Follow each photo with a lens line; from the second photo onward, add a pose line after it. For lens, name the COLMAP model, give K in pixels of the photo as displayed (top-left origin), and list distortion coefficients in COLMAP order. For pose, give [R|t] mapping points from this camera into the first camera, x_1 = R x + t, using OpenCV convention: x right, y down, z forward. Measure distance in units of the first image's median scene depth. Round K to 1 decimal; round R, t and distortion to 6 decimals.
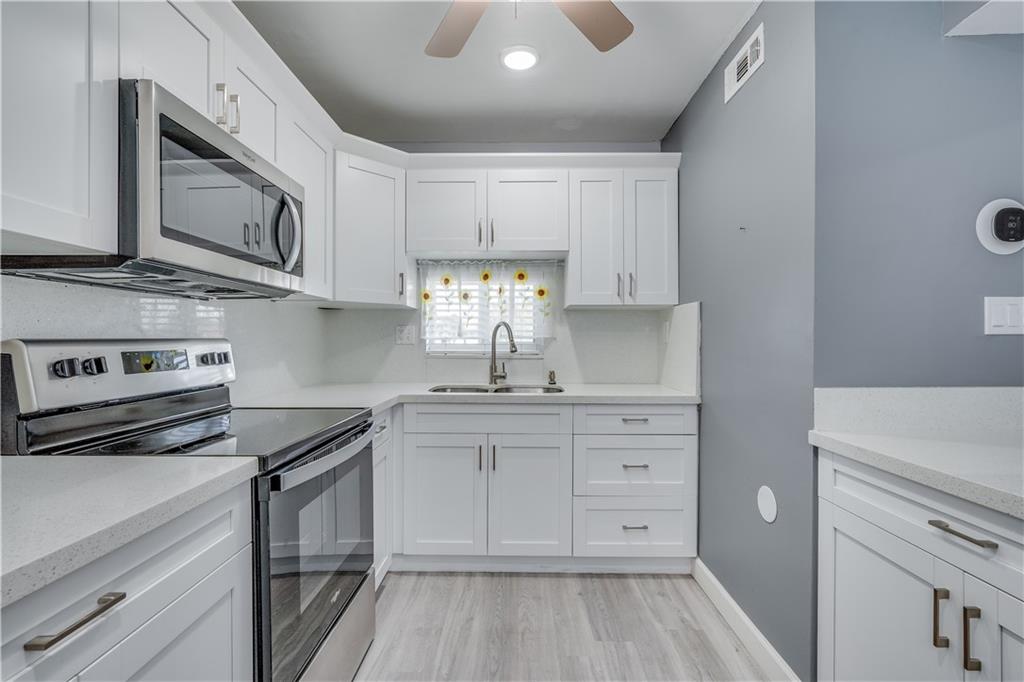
lens RADIAL K [[341.1, 0, 512.7], [0, 341.1, 342.1], [0, 0, 1]] dist [-0.000887, 0.000005]
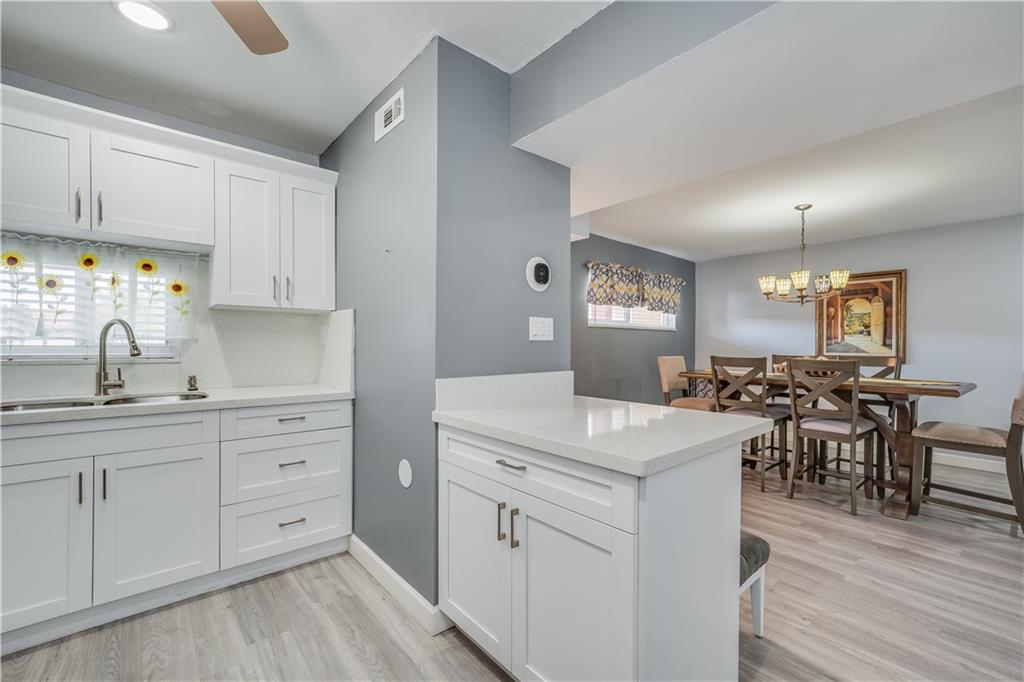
lens RADIAL K [[429.0, 0, 516.6], [0, 429.0, 348.6], [0, 0, 1]] dist [-0.004825, 0.003938]
pose [[0.739660, -0.002748, 0.672975, -0.013658], [-0.003556, 0.999962, 0.007992, 0.000033], [-0.672971, -0.008304, 0.739622, -0.429126]]
